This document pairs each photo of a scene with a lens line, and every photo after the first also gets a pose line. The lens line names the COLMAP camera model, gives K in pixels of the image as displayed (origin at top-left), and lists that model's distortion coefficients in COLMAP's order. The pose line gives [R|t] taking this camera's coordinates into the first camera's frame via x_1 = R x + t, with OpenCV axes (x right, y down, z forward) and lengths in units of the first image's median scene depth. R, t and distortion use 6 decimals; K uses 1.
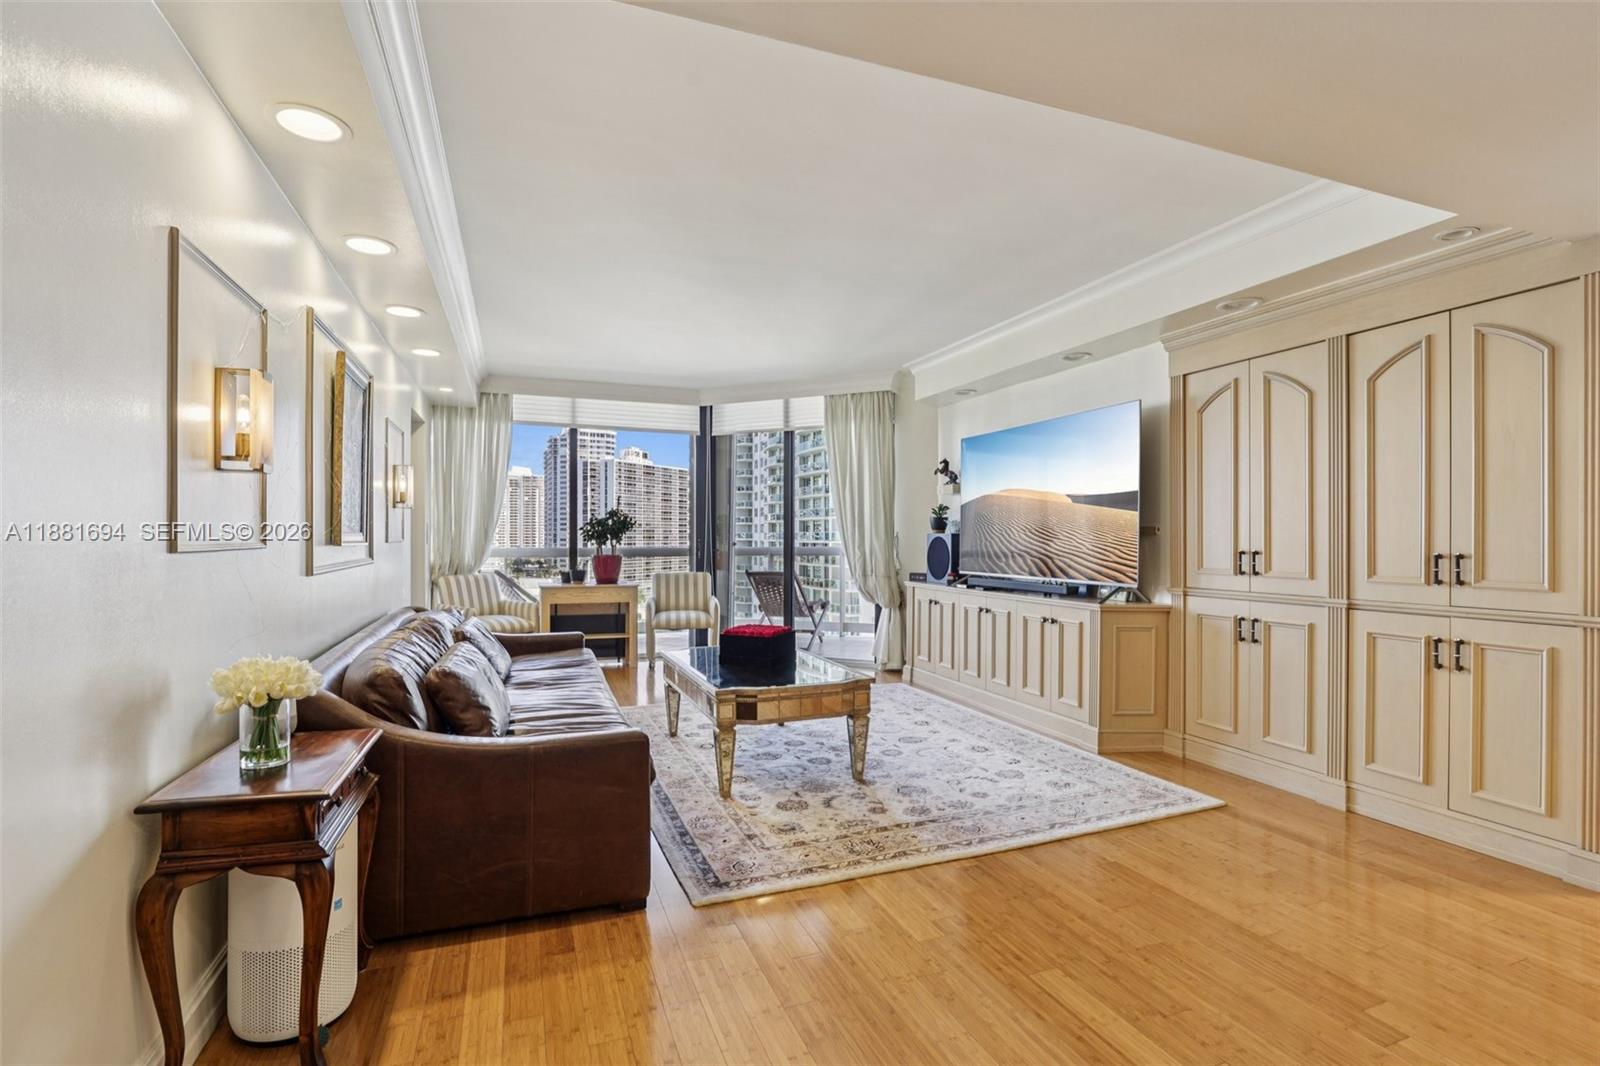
lens RADIAL K [[771.2, 0, 800.0], [0, 771.2, 533.0], [0, 0, 1]] dist [-0.016434, -0.000184]
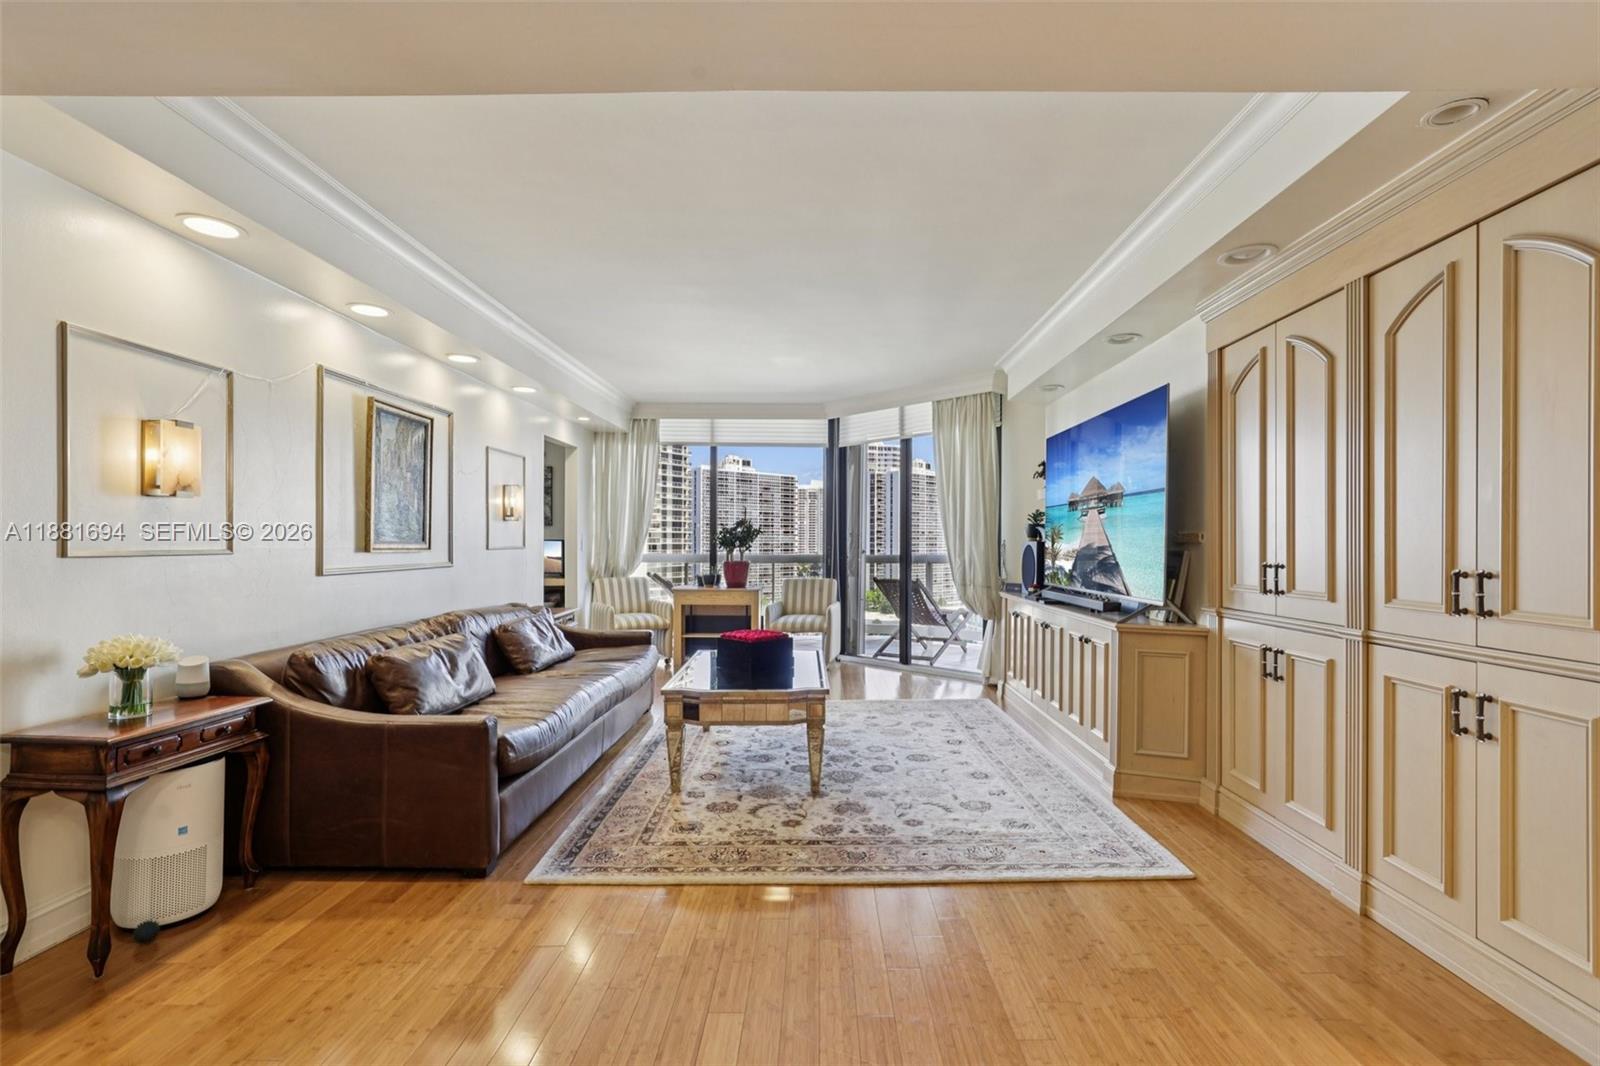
lens RADIAL K [[740.4, 0, 799.4], [0, 740.4, 538.6], [0, 0, 1]] dist [-0.001770, 0.000449]
pose [[0.930838, -0.001821, -0.365427, 0.429950], [0.001046, 0.999997, -0.002318, -0.001579], [0.365430, 0.001775, 0.930837, 0.113692]]
